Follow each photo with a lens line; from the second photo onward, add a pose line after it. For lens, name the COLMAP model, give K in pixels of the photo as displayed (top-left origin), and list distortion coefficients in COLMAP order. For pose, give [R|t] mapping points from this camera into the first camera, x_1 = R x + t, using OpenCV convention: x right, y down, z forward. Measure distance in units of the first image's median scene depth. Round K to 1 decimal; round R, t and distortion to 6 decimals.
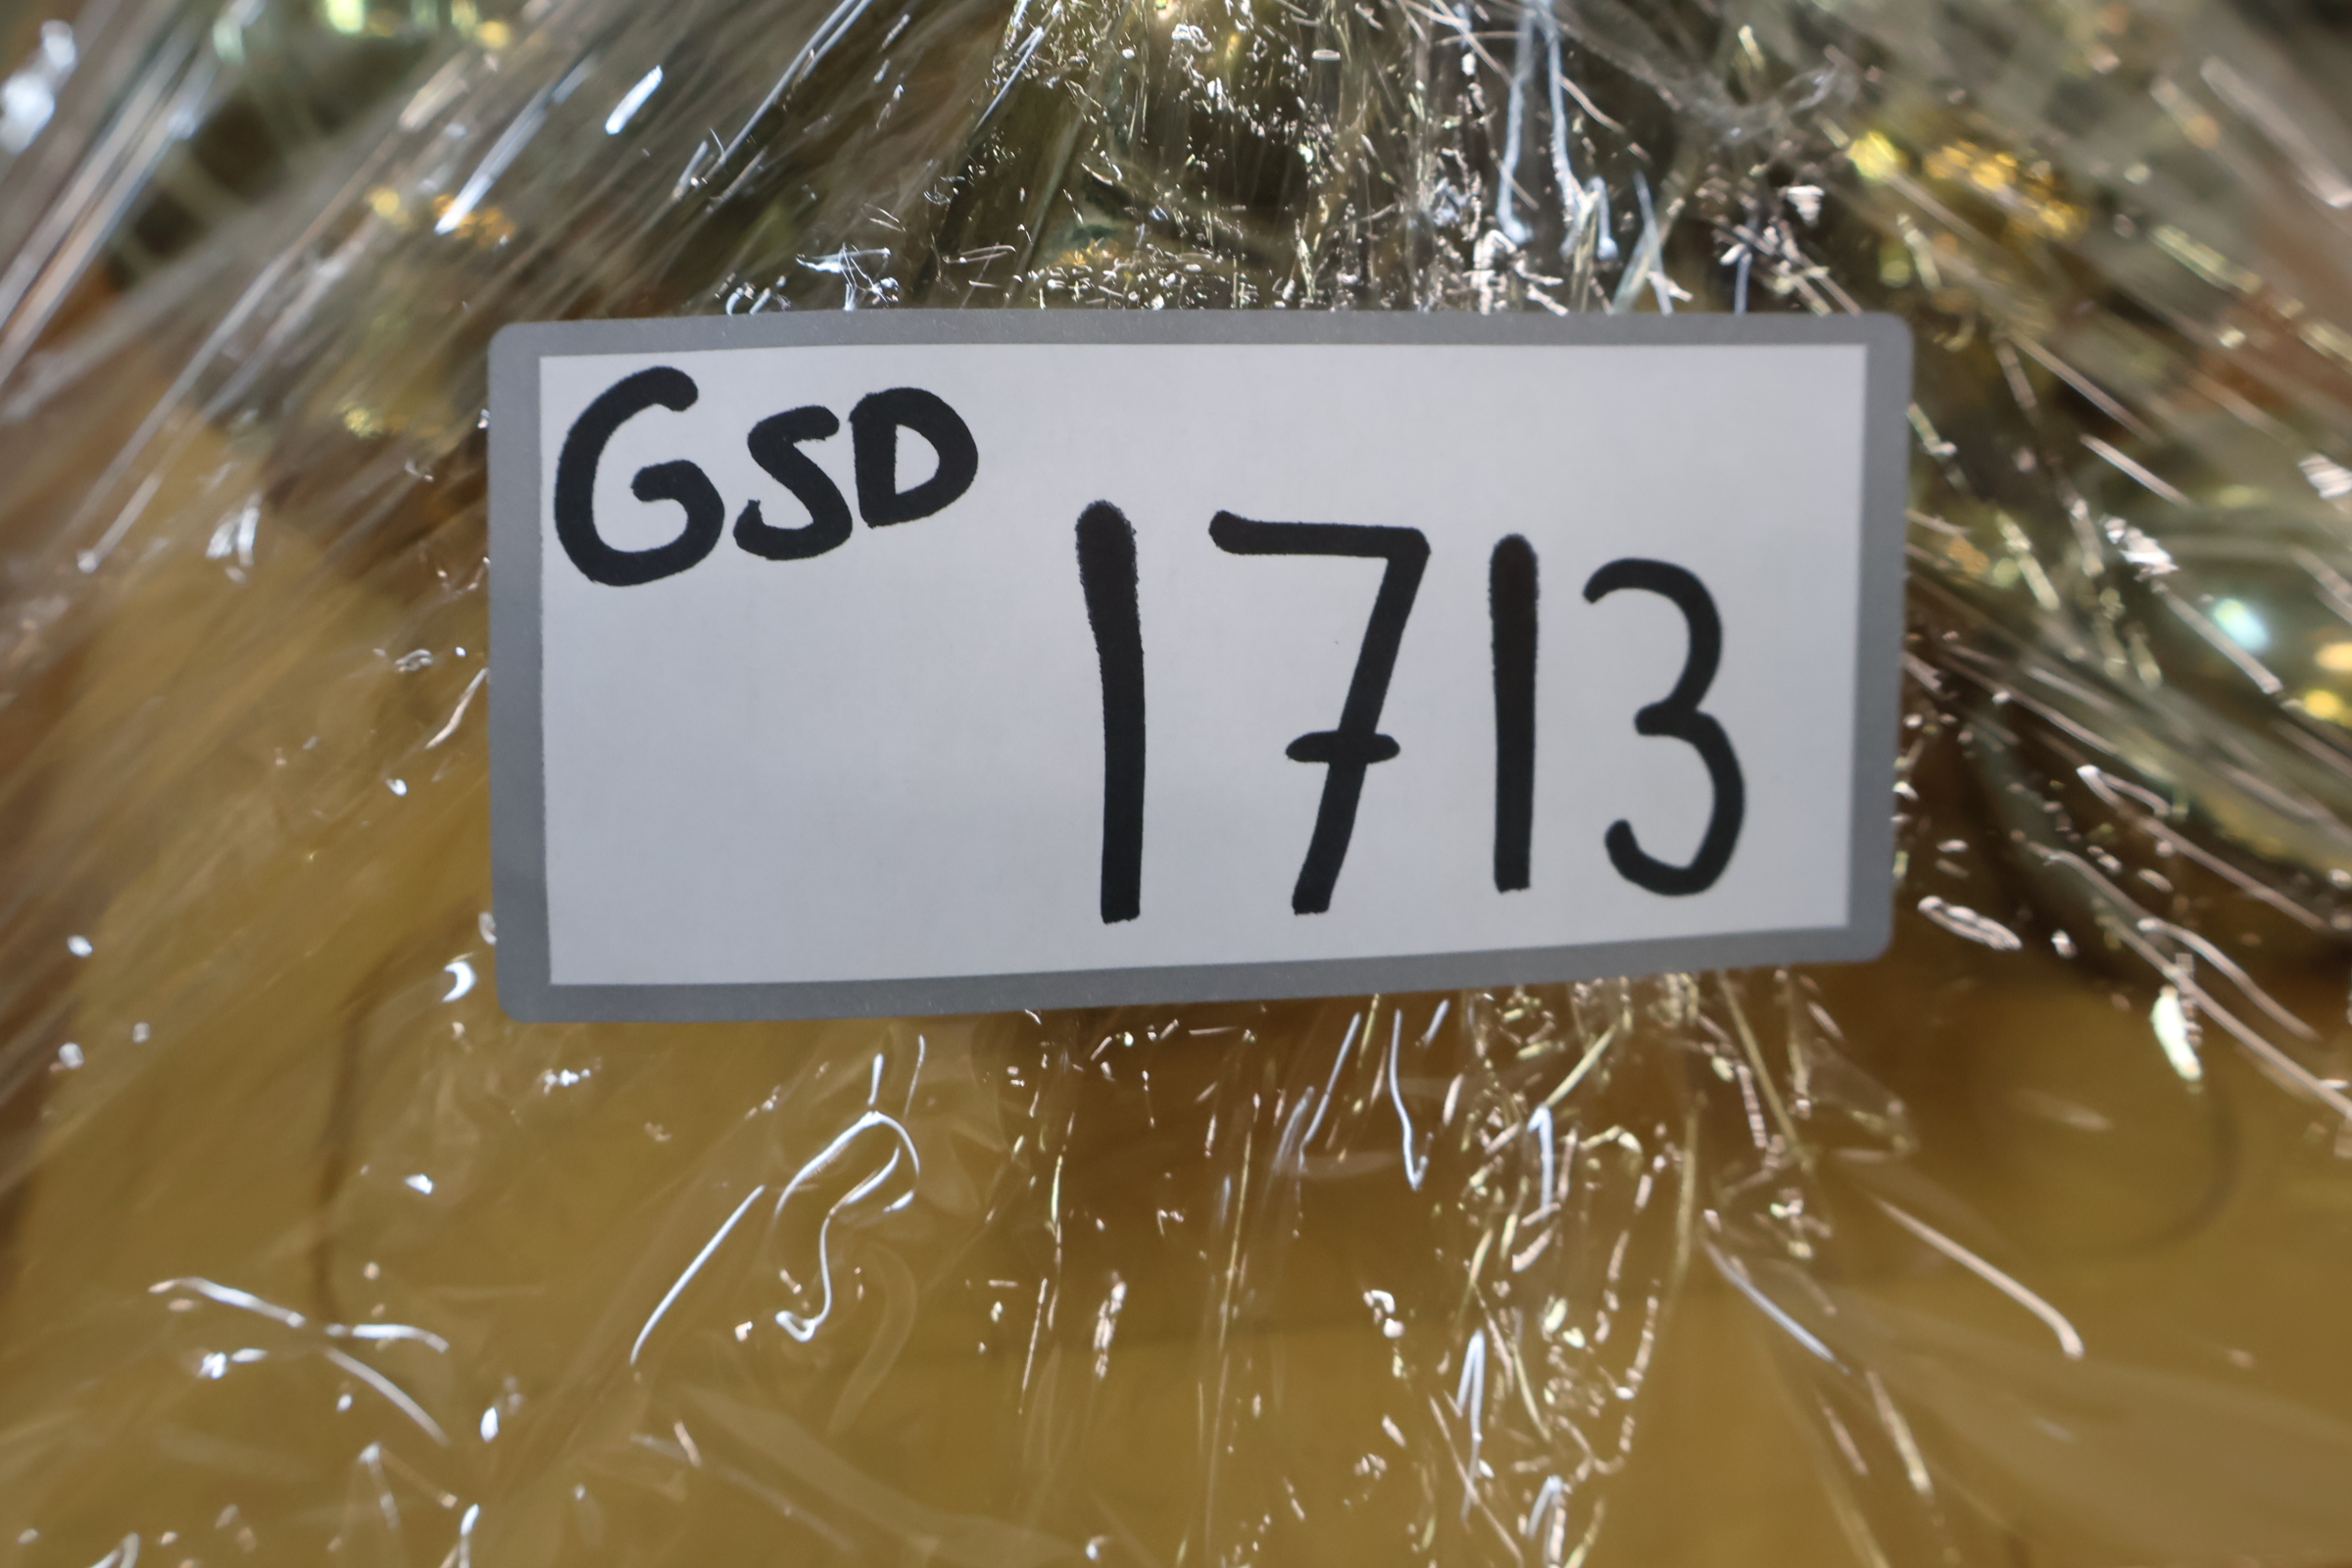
lens RADIAL K [[2422.1, 0, 1174.5], [0, 2422.1, 745.9], [0, 0, 1]] dist [-0.018691, -0.001675]
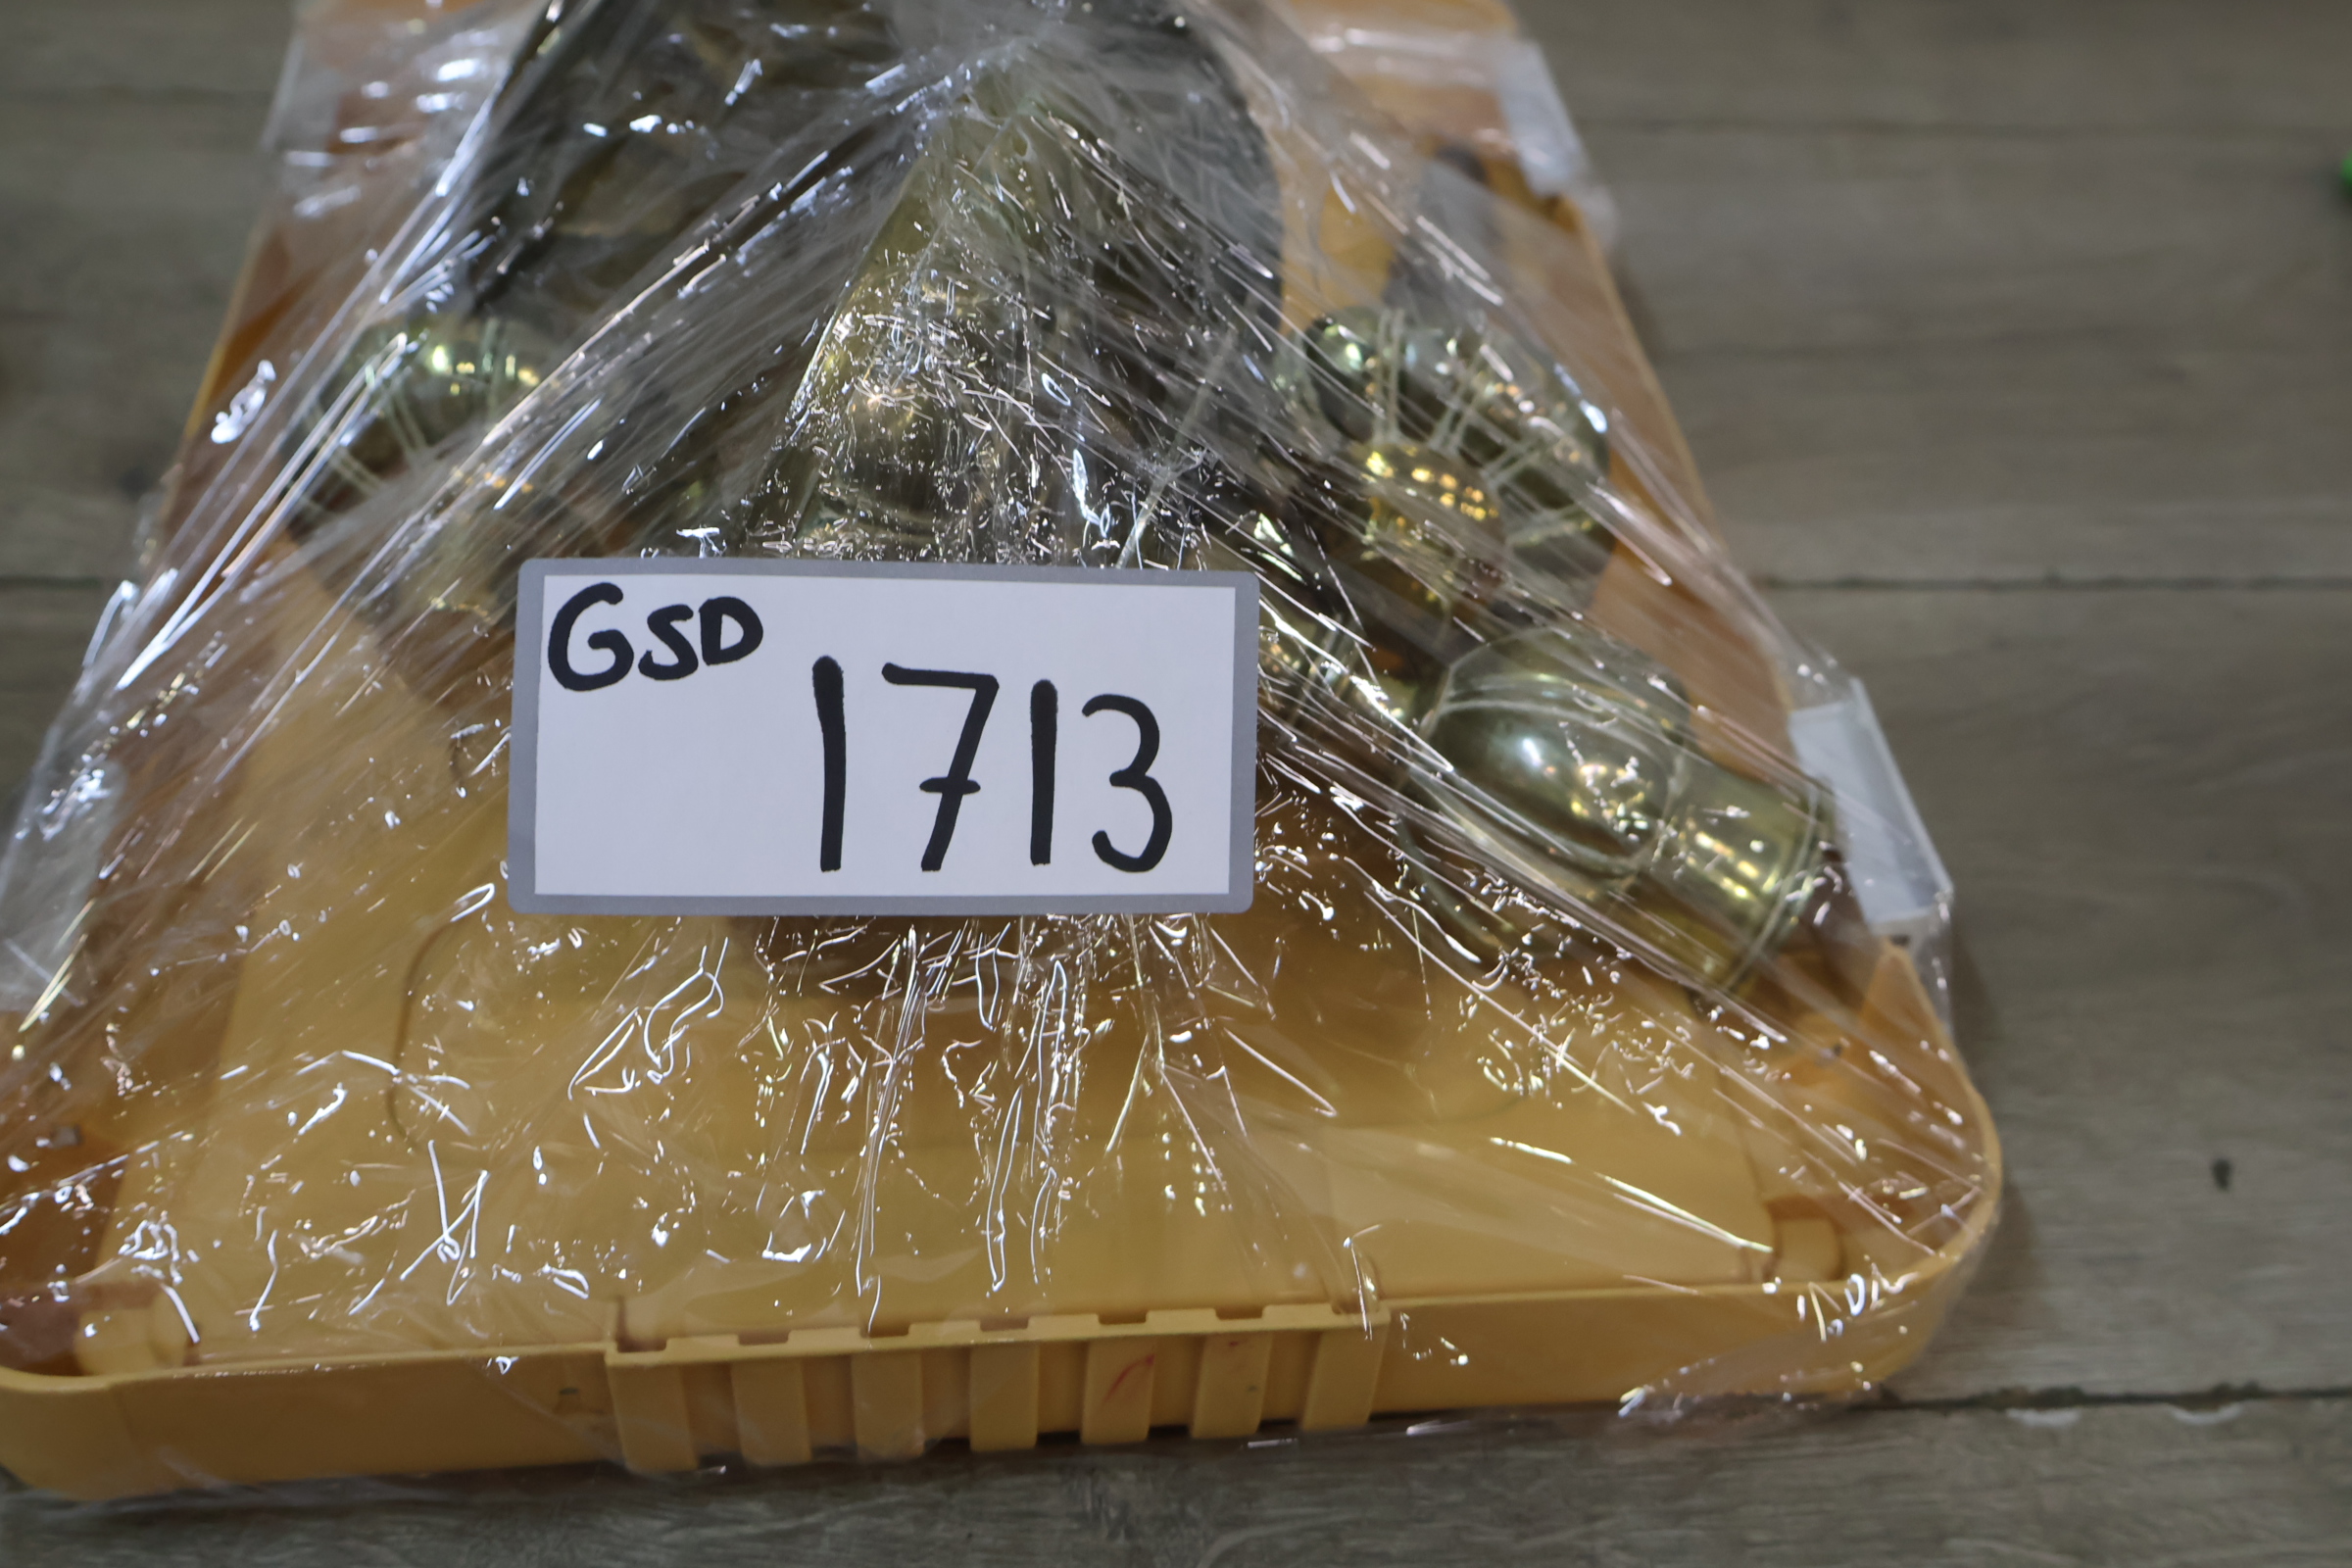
lens RADIAL K [[2343.4, 0, 1178.3], [0, 2343.4, 778.0], [0, 0, 1]] dist [0.015220, 0.003484]
pose [[0.999678, 0.025218, -0.002819, 0.260339], [-0.025360, 0.996684, -0.077314, 0.136402], [0.000860, 0.077361, 0.997003, -0.882638]]
